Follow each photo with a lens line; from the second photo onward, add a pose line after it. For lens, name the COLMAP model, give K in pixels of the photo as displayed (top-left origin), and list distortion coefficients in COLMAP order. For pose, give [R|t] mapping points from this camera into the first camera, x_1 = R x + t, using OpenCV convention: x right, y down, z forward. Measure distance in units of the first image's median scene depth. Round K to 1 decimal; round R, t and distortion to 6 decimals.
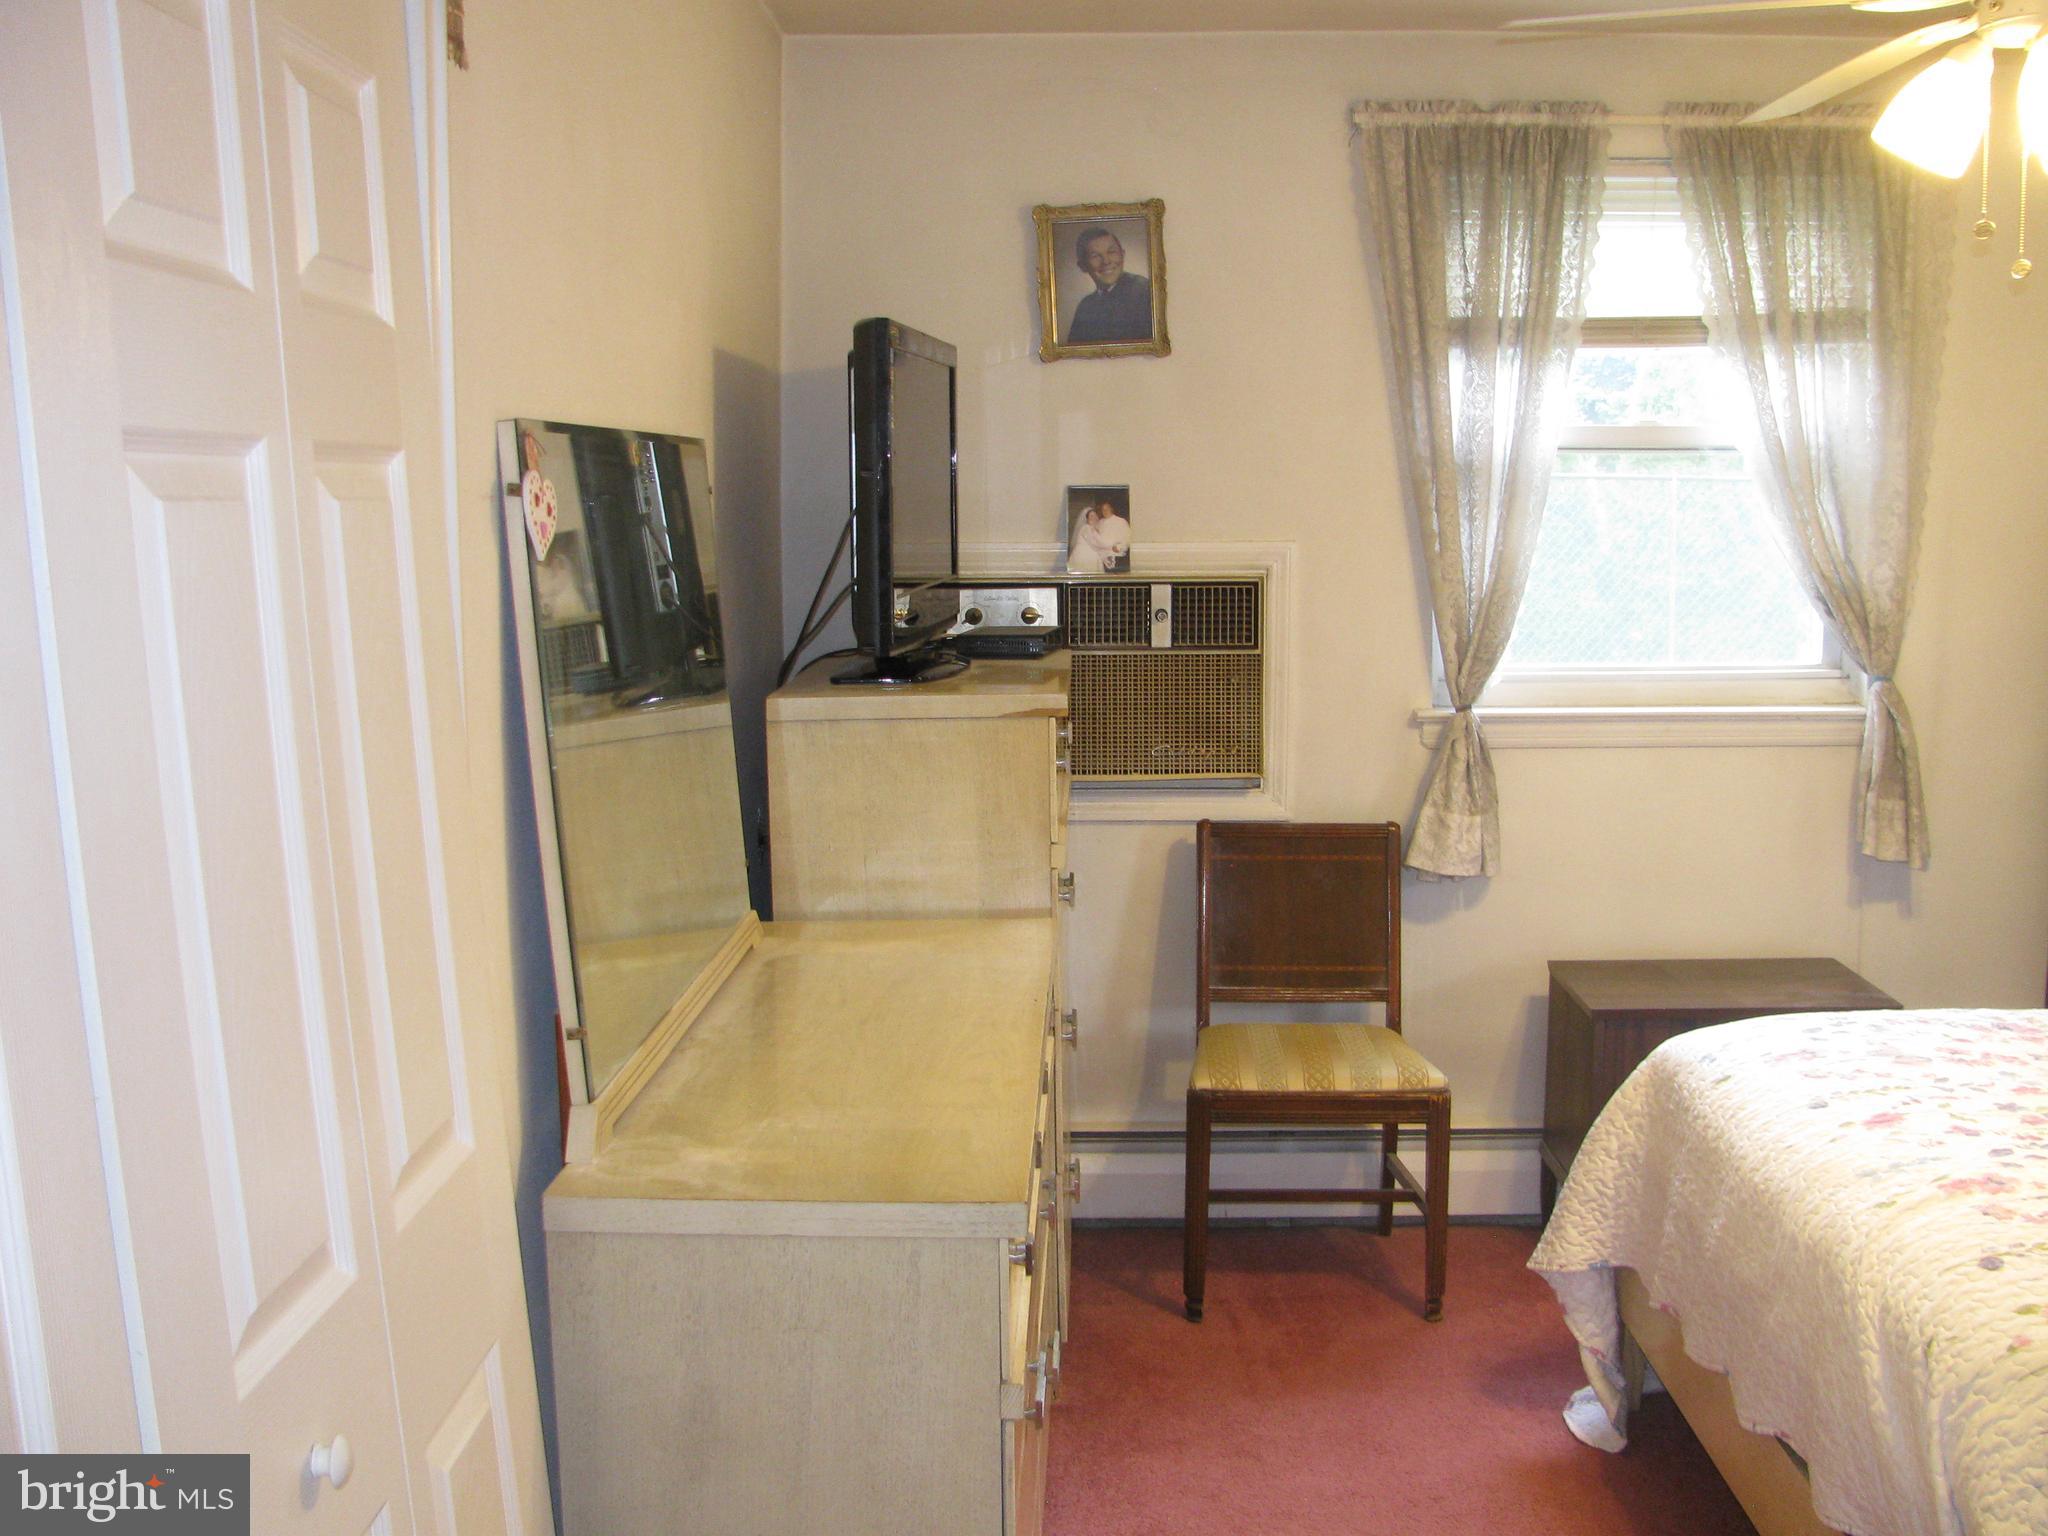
lens RADIAL K [[2123.7, 0, 1024.0], [0, 2123.7, 768.0], [0, 0, 1]] dist [-0.211567, 0.212670]
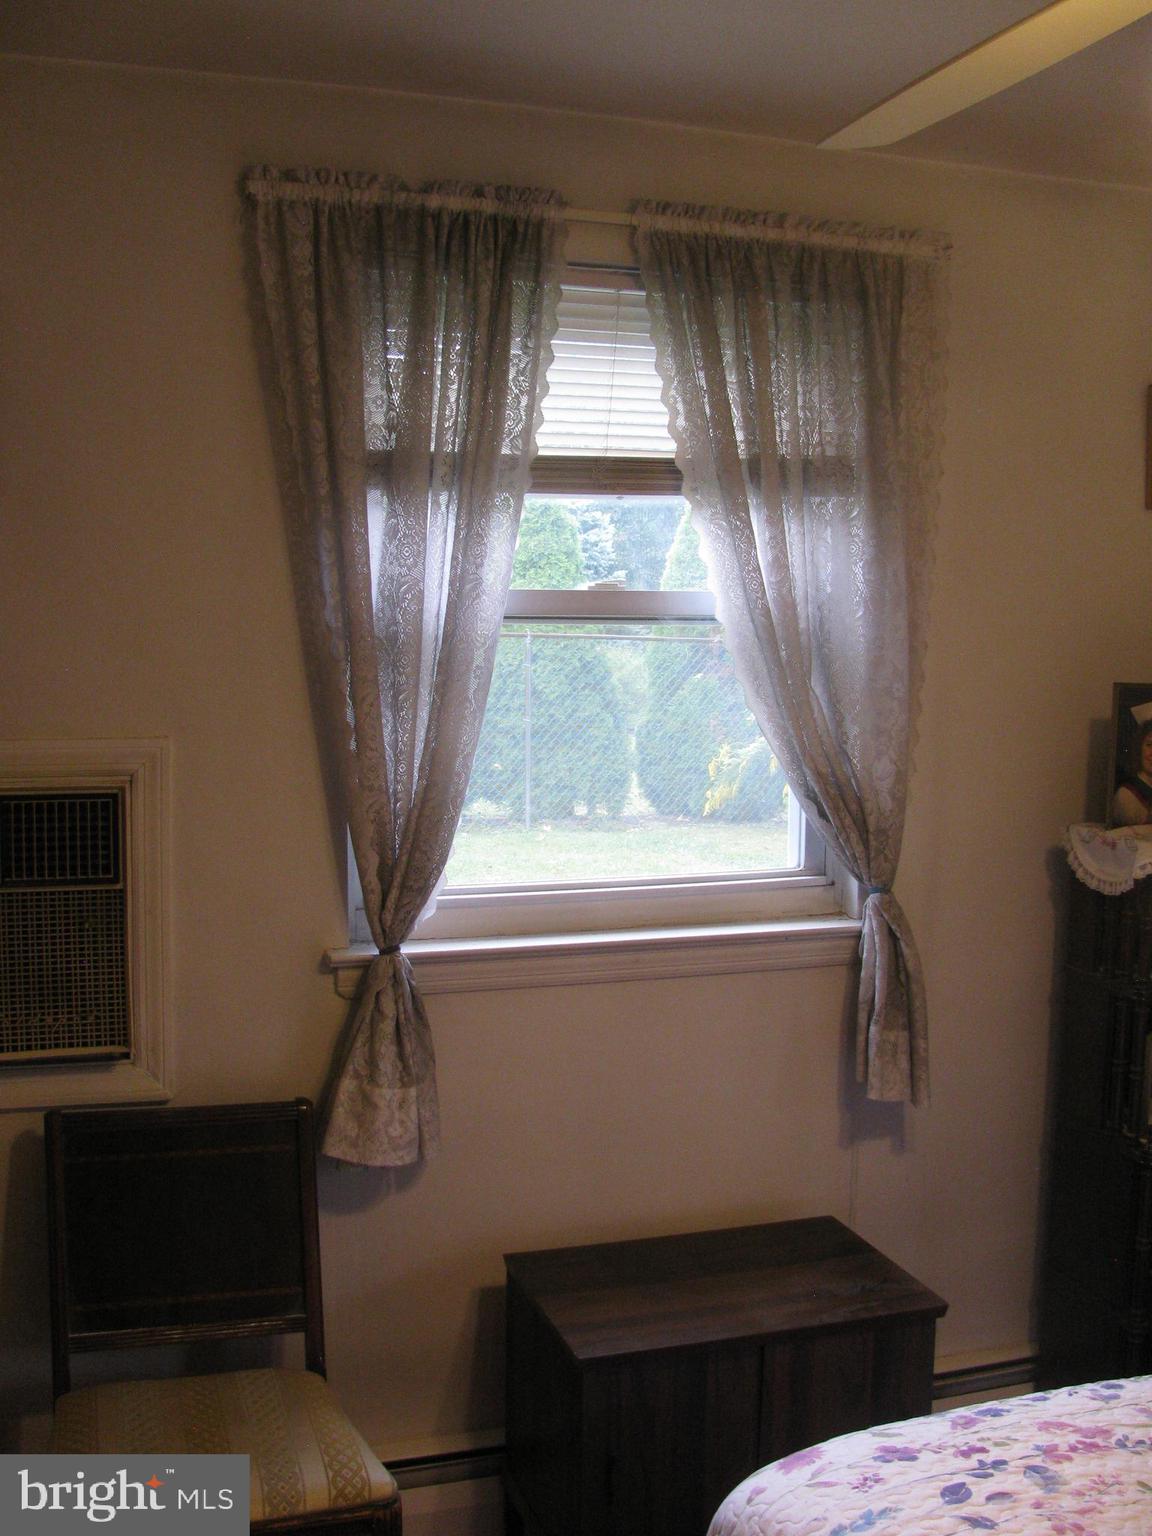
lens RADIAL K [[1592.8, 0, 544.6], [0, 1592.8, 763.0], [0, 0, 1]] dist [-0.211567, 0.212670]
pose [[0.945357, -0.010184, 0.325879, 0.073372], [0.026261, 0.998643, -0.044974, -0.070732], [-0.324979, 0.051075, 0.944341, 0.429036]]
